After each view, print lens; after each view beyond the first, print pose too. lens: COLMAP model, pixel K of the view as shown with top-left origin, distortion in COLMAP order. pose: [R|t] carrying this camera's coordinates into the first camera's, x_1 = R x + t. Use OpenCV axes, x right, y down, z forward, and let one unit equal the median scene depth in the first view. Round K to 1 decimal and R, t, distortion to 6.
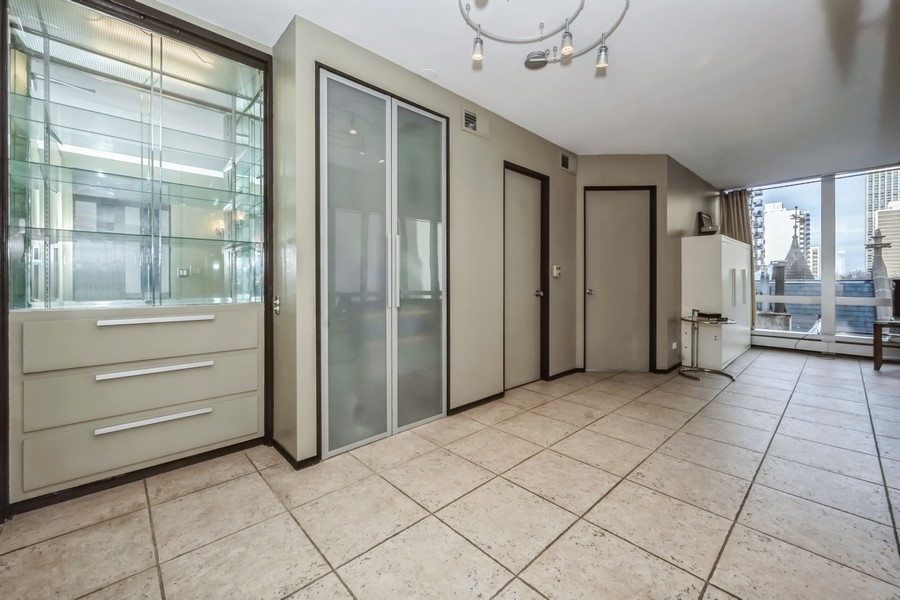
lens RADIAL K [[362.9, 0, 445.2], [0, 362.9, 284.8], [0, 0, 1]] dist [-0.000024, 0.000258]
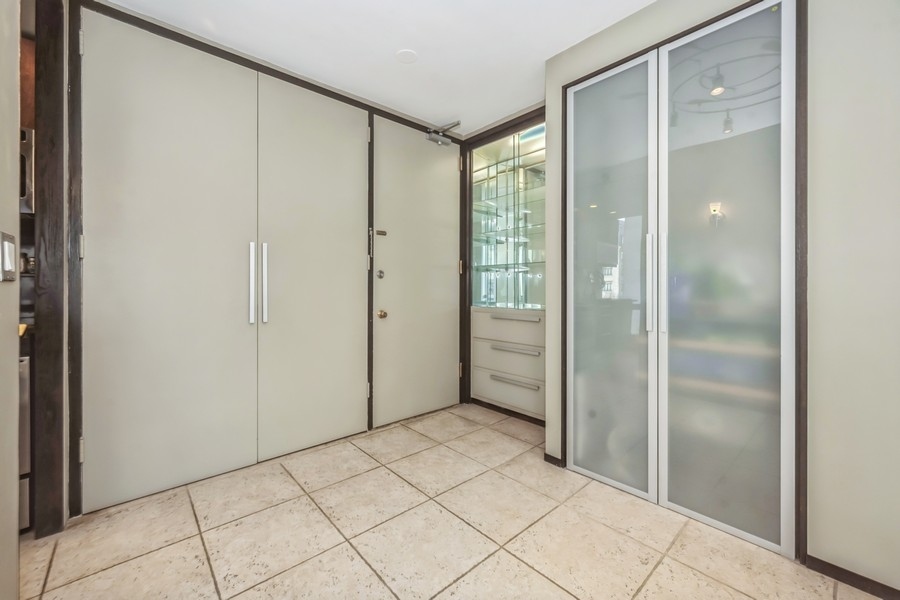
lens RADIAL K [[362.9, 0, 445.2], [0, 362.9, 284.8], [0, 0, 1]] dist [-0.000024, 0.000258]
pose [[-0.016180, -0.006596, -0.999847, 0.785067], [-0.014860, 0.999869, -0.006355, -0.025033], [0.999759, 0.014755, -0.016276, 0.755568]]
